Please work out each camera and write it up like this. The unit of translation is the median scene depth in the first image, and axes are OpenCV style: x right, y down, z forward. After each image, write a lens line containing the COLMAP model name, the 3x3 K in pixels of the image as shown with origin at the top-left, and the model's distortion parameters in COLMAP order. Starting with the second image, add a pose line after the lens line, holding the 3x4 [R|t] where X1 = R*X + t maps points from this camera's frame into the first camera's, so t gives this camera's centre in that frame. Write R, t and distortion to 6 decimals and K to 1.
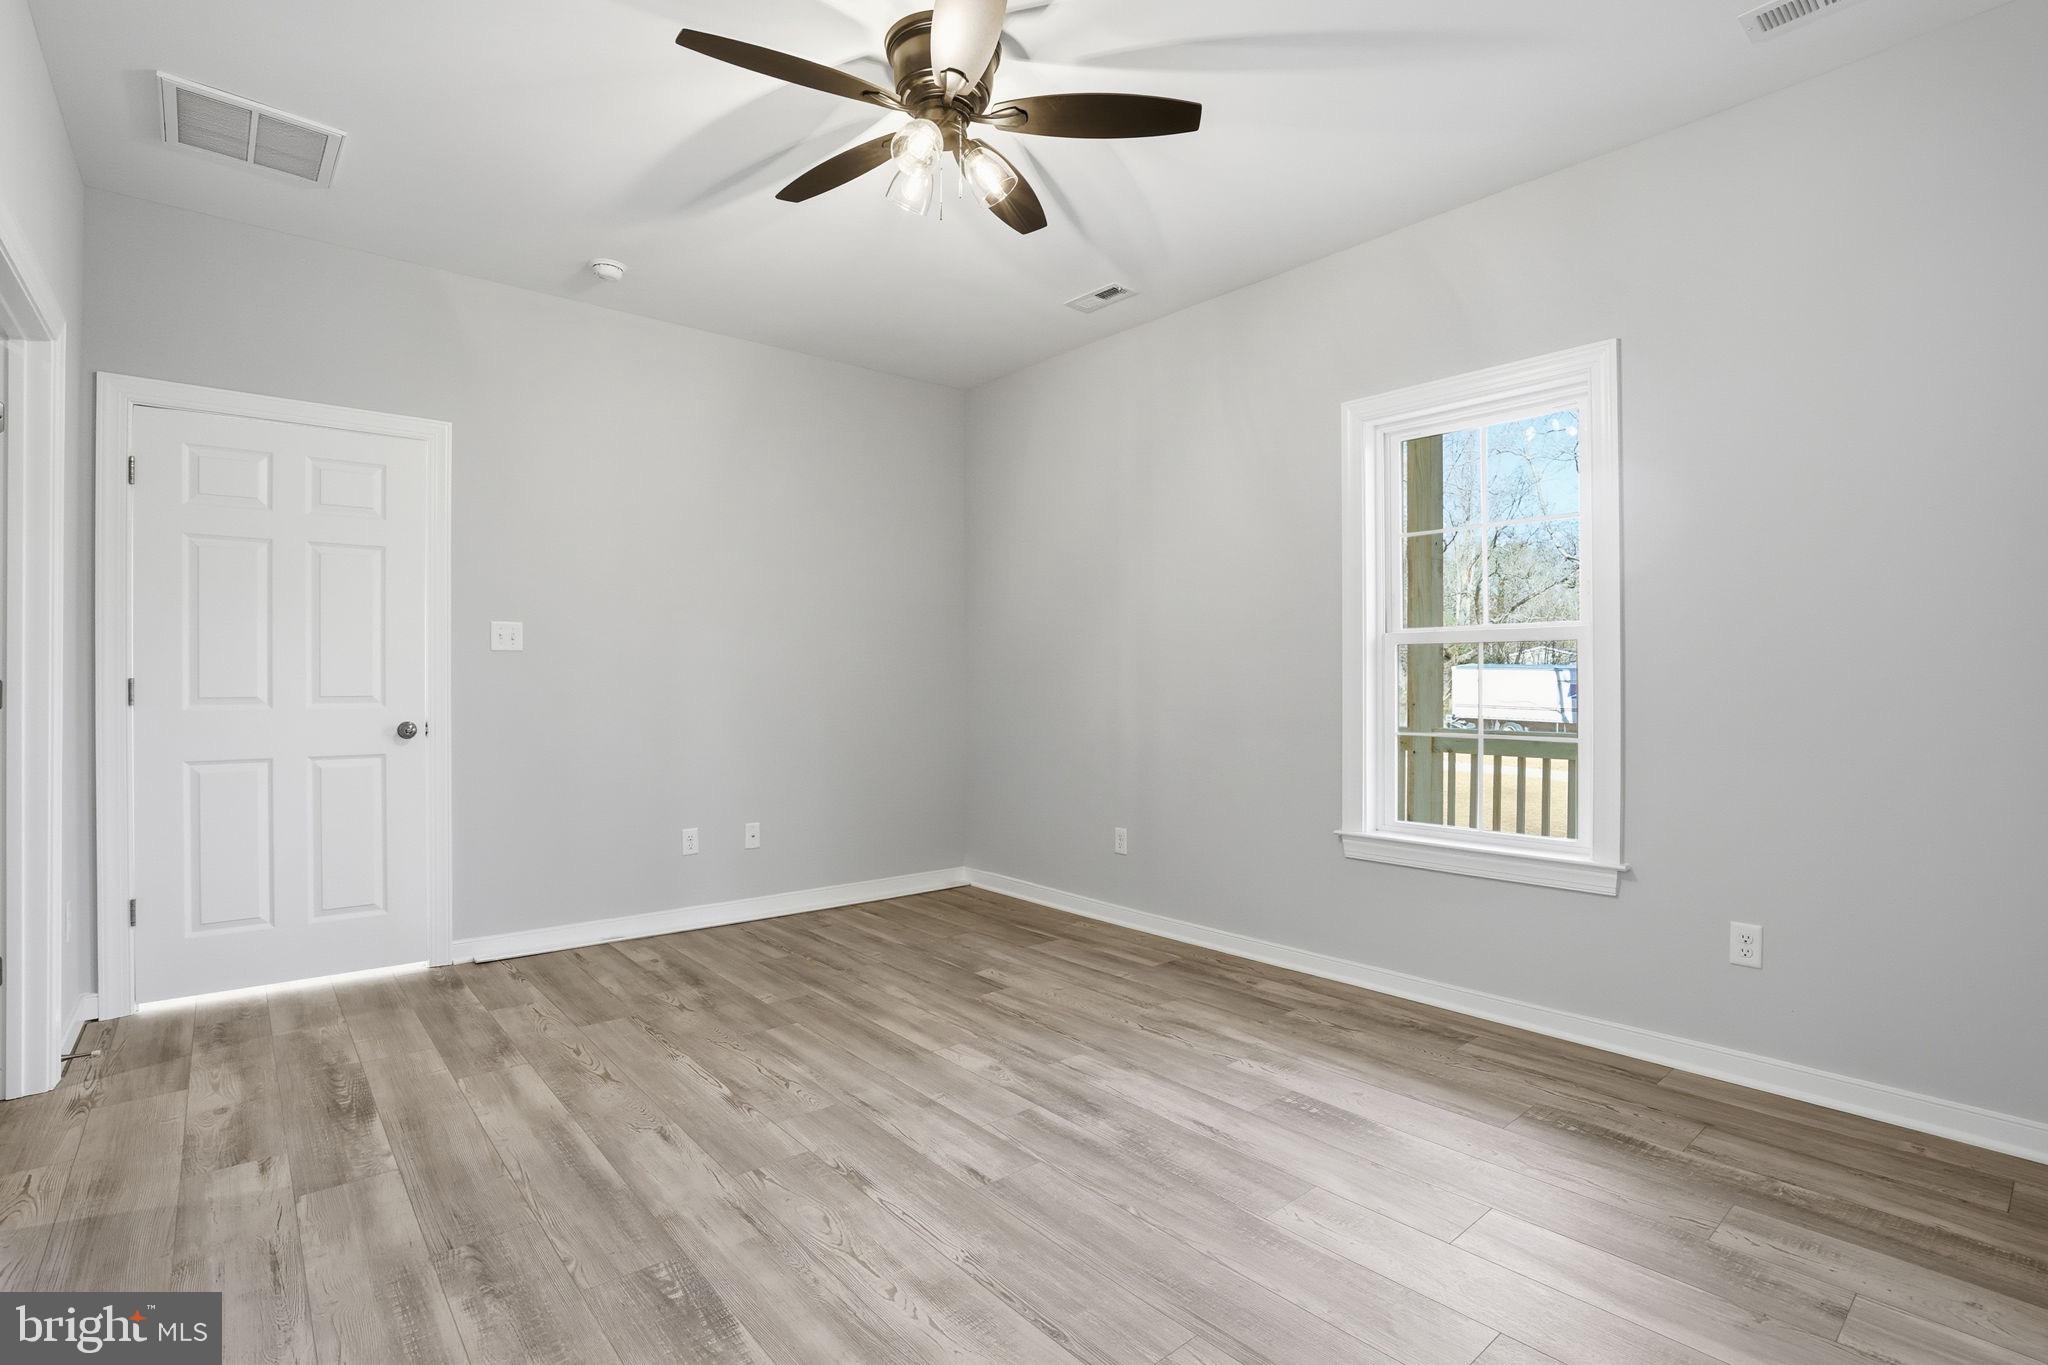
lens RADIAL K [[967.6, 0, 1023.7], [0, 967.6, 669.8], [0, 0, 1]] dist [-0.017864, 0.000845]
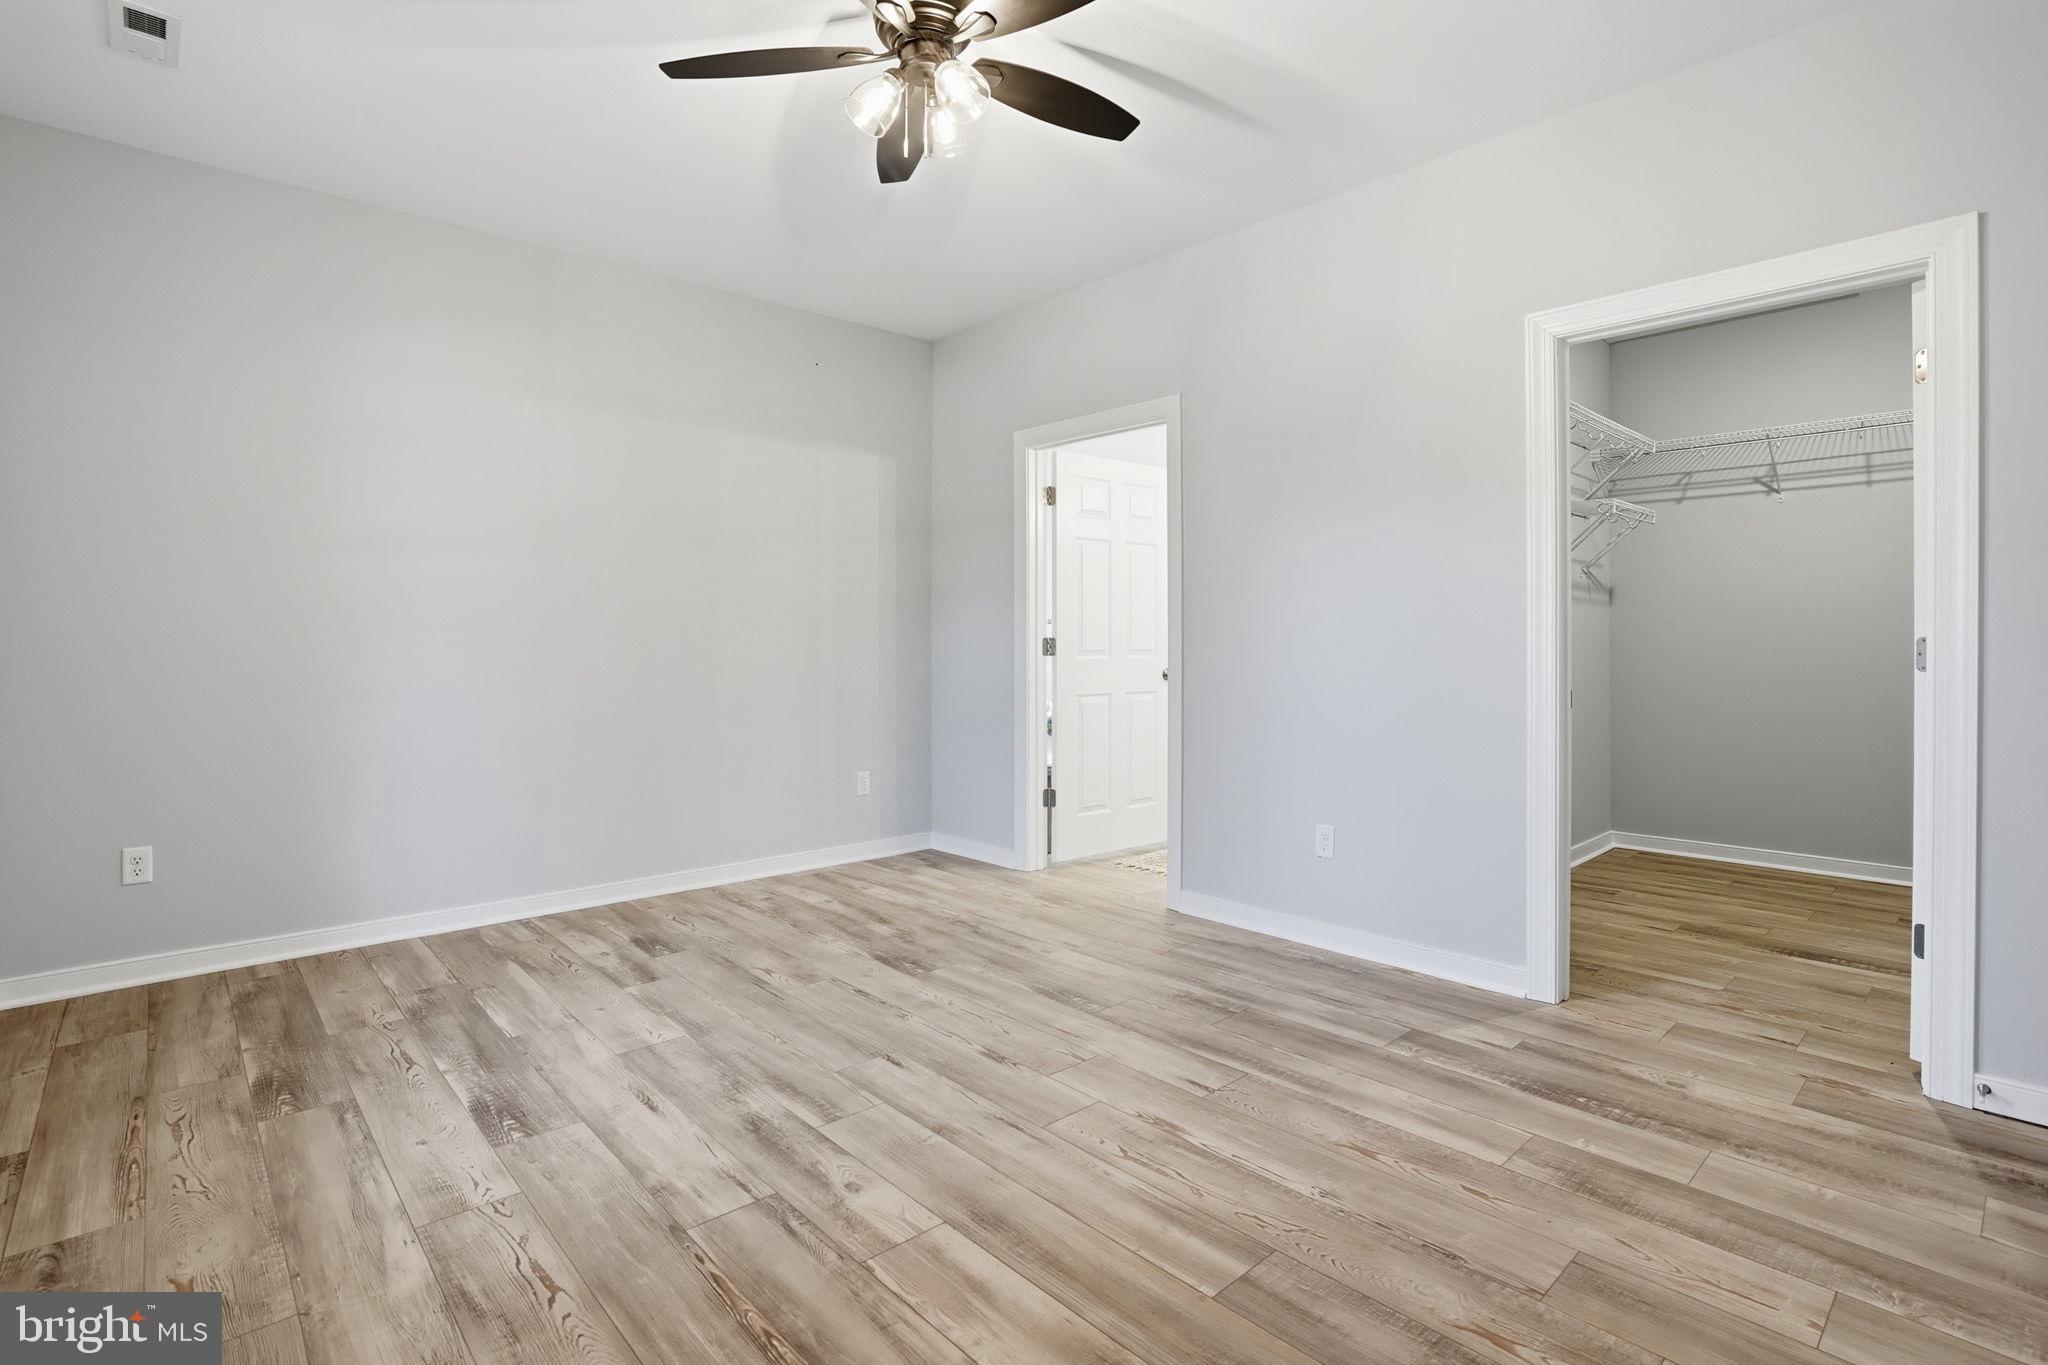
lens RADIAL K [[967.6, 0, 1030.2], [0, 967.6, 664.8], [0, 0, 1]] dist [-0.017864, 0.000845]
pose [[-0.999147, 0.003535, -0.041137, -0.140651], [0.002927, 0.999886, 0.014840, 0.020502], [0.041185, 0.014707, -0.999043, 1.814820]]
